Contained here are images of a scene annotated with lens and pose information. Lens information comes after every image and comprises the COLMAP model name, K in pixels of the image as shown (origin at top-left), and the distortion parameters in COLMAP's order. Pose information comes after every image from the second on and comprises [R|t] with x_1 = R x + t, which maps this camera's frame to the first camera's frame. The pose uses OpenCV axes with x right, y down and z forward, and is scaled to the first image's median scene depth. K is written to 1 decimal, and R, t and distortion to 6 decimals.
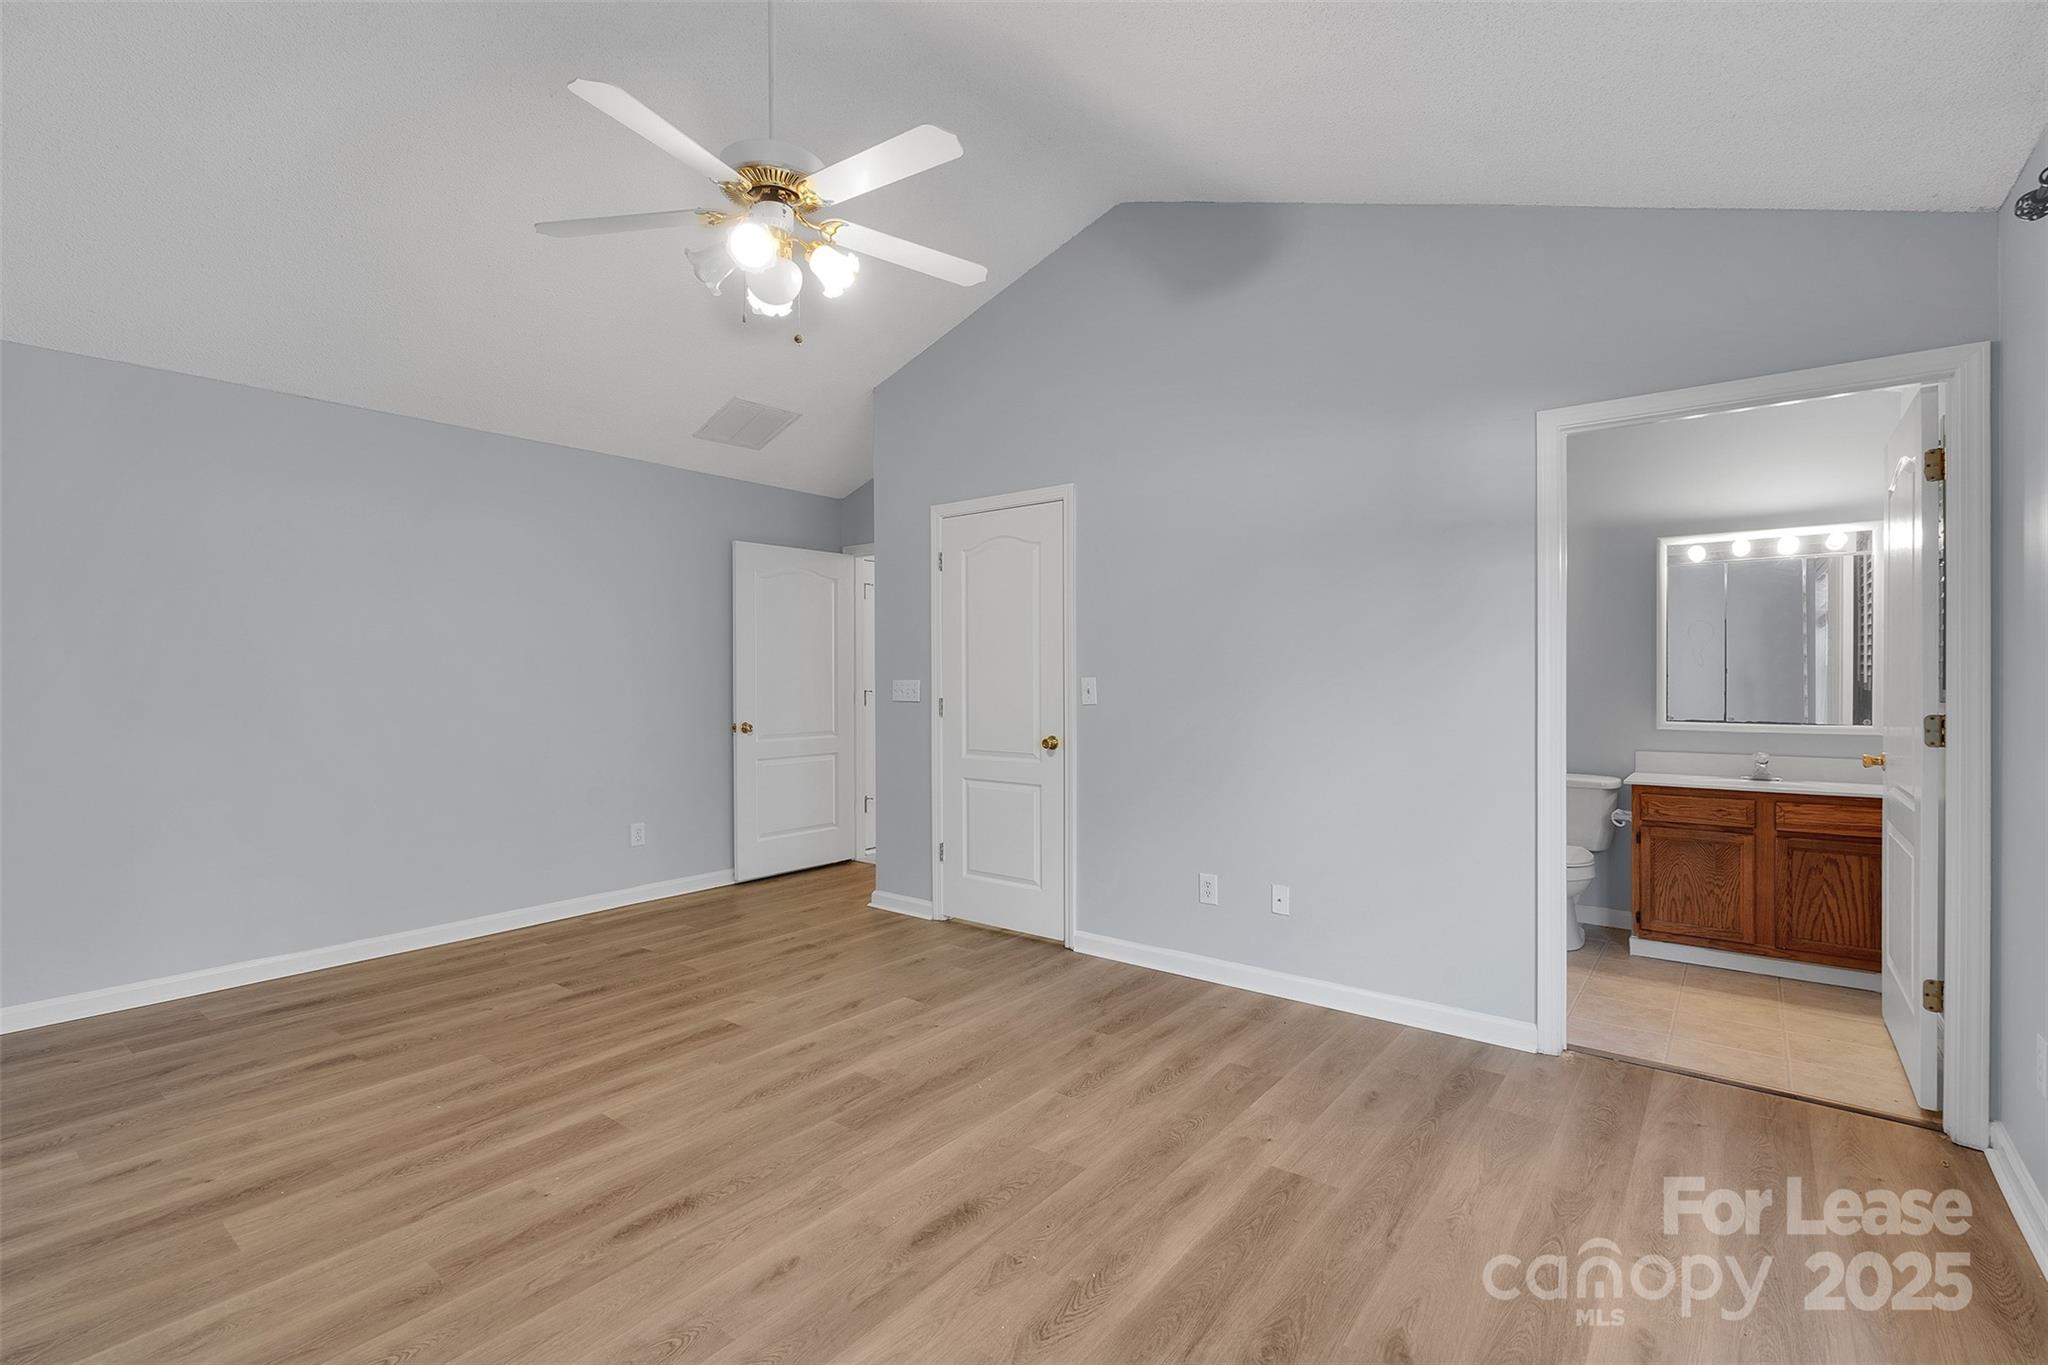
lens RADIAL K [[926.6, 0, 1017.2], [0, 926.6, 679.3], [0, 0, 1]] dist [-0.005585, 0.001642]
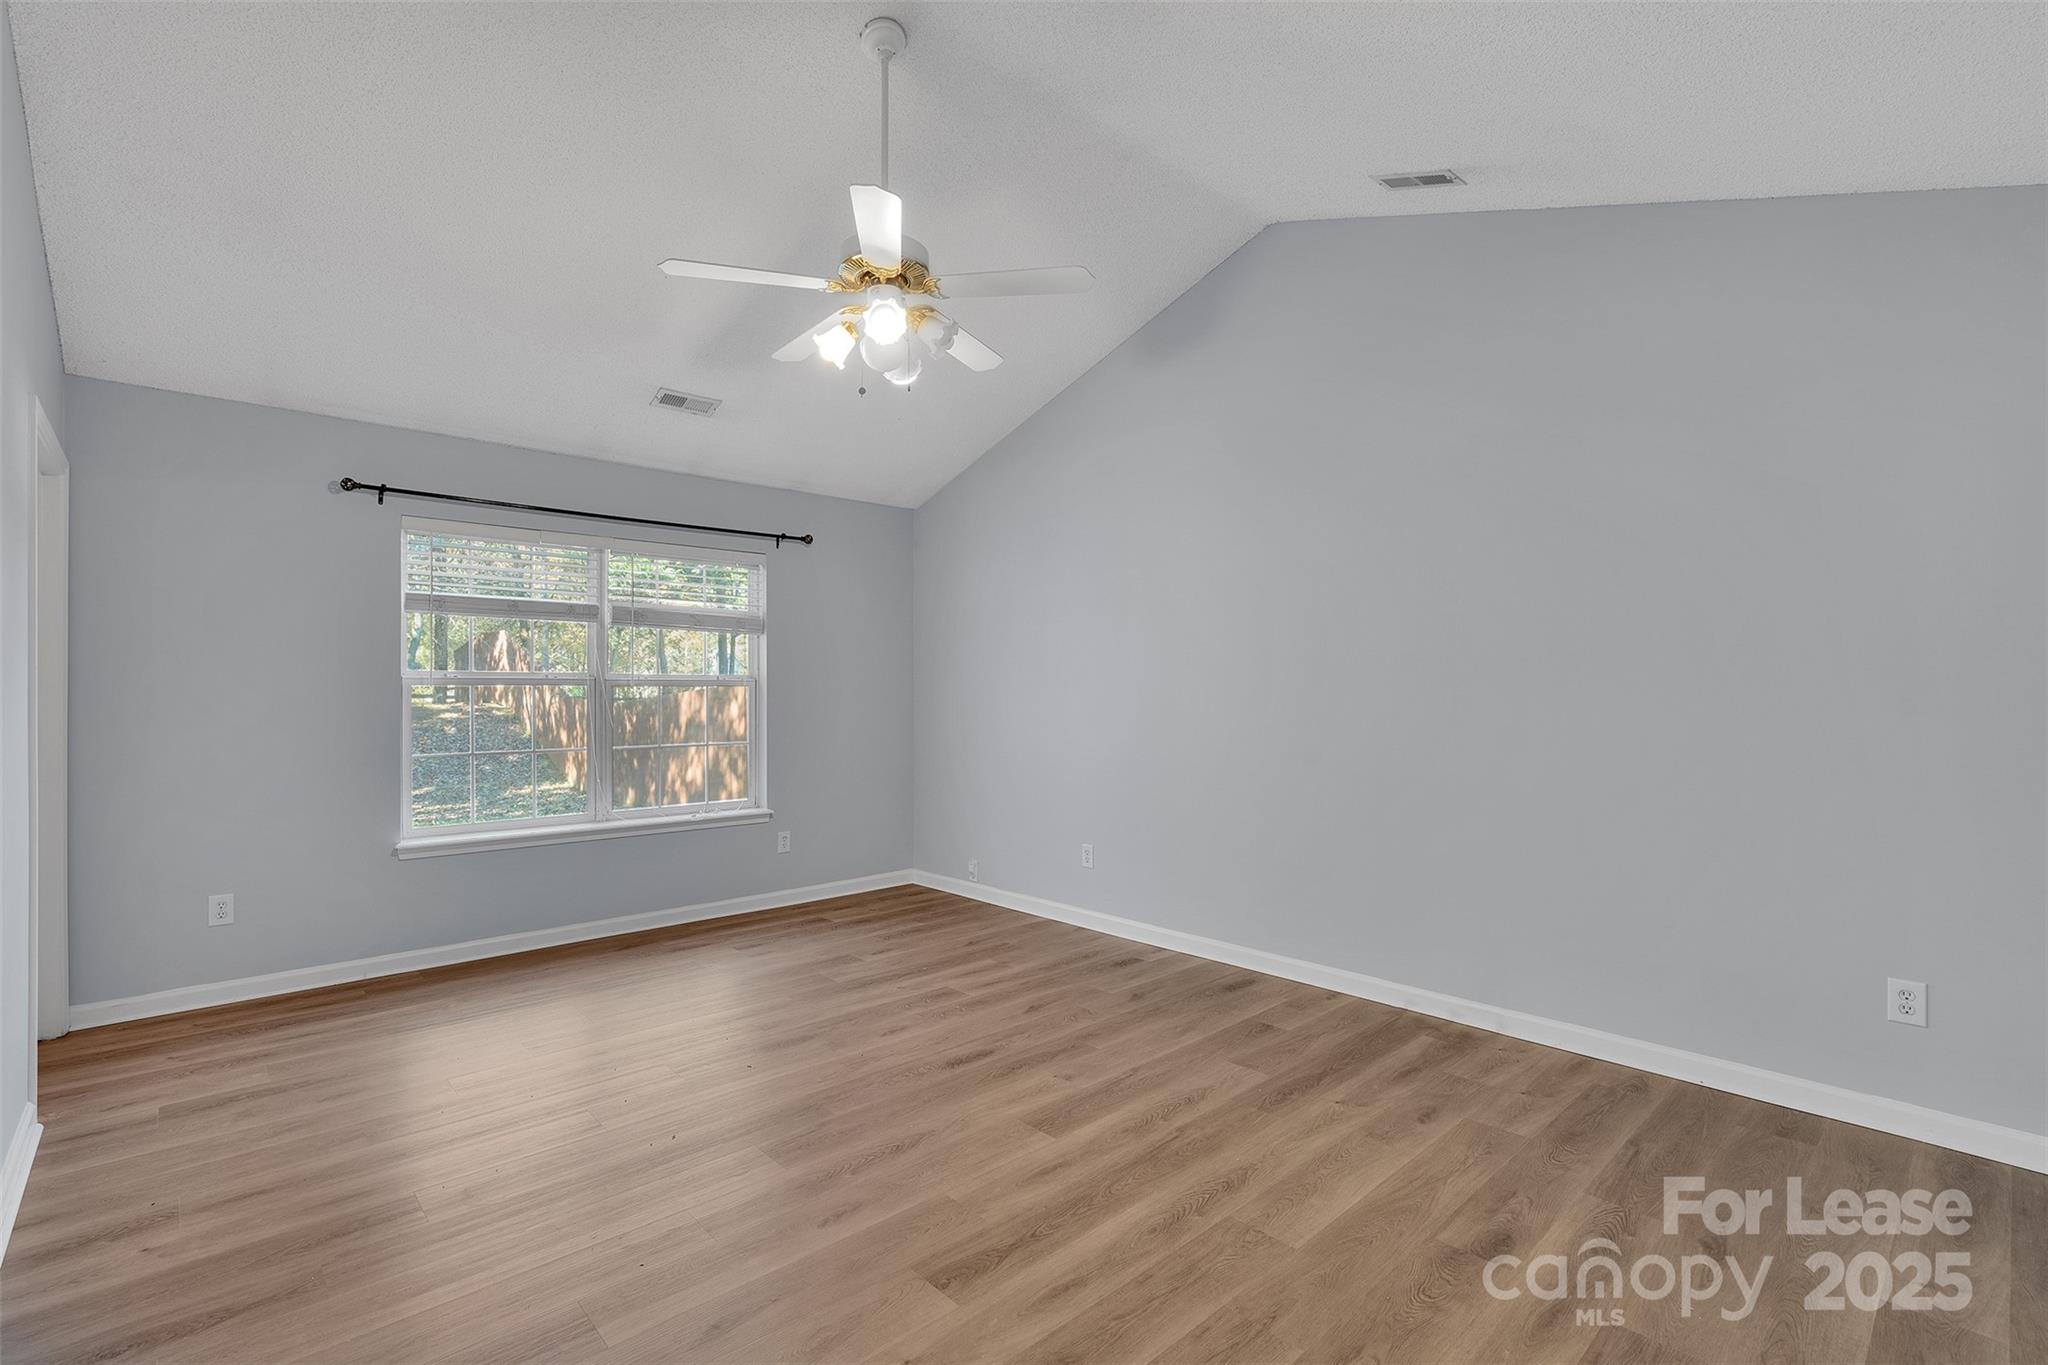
lens RADIAL K [[926.6, 0, 1025.2], [0, 926.6, 687.9], [0, 0, 1]] dist [-0.005585, 0.001642]
pose [[-0.988643, 0.006183, 0.150158, -0.506884], [0.005918, 0.999980, -0.002218, -0.005021], [-0.150168, -0.001304, -0.988660, 1.766141]]
